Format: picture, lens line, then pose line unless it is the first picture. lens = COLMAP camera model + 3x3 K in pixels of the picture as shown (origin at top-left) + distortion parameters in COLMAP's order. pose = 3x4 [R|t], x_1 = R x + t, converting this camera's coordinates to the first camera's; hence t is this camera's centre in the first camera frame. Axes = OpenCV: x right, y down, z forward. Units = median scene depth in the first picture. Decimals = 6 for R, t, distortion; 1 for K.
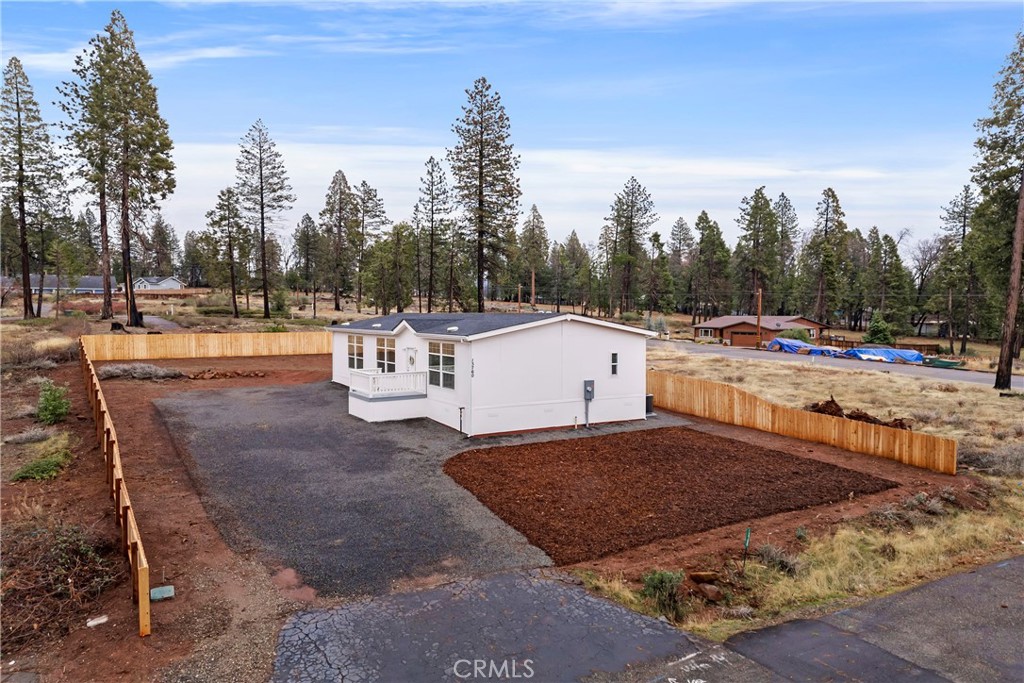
lens RADIAL K [[709.1, 0, 505.9], [0, 709.1, 342.9], [0, 0, 1]] dist [0.068575, -0.068768]
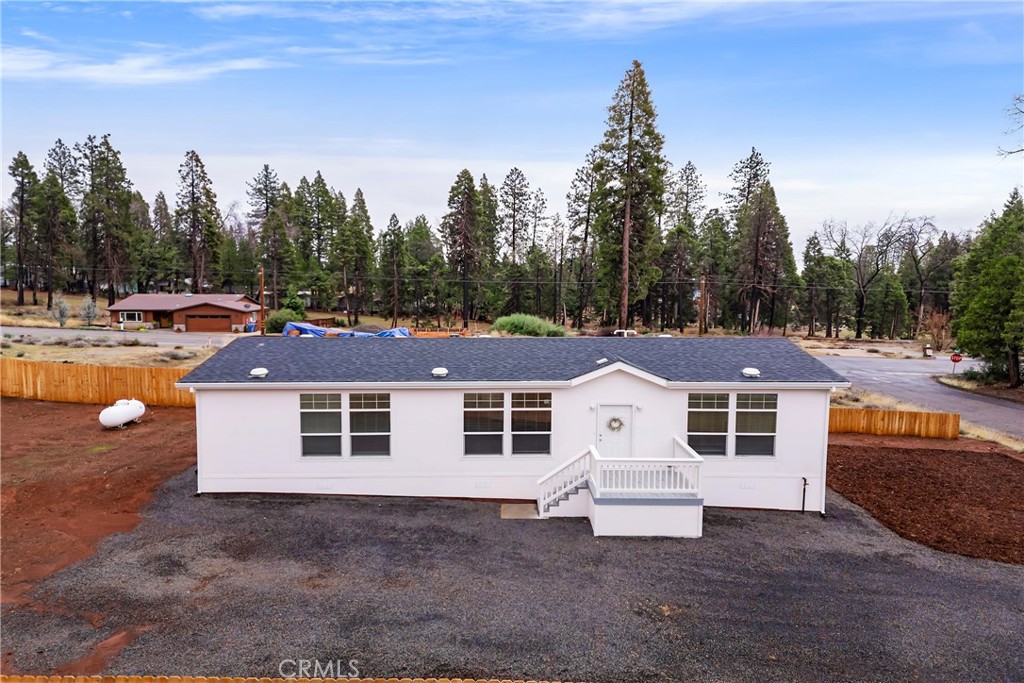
lens RADIAL K [[710.3, 0, 516.8], [0, 710.3, 351.9], [0, 0, 1]] dist [0.082479, -0.099825]
pose [[0.485285, -0.092260, 0.869475, -0.444998], [0.035397, 0.995675, 0.085895, -0.060163], [-0.873639, -0.010907, 0.486452, 0.474797]]
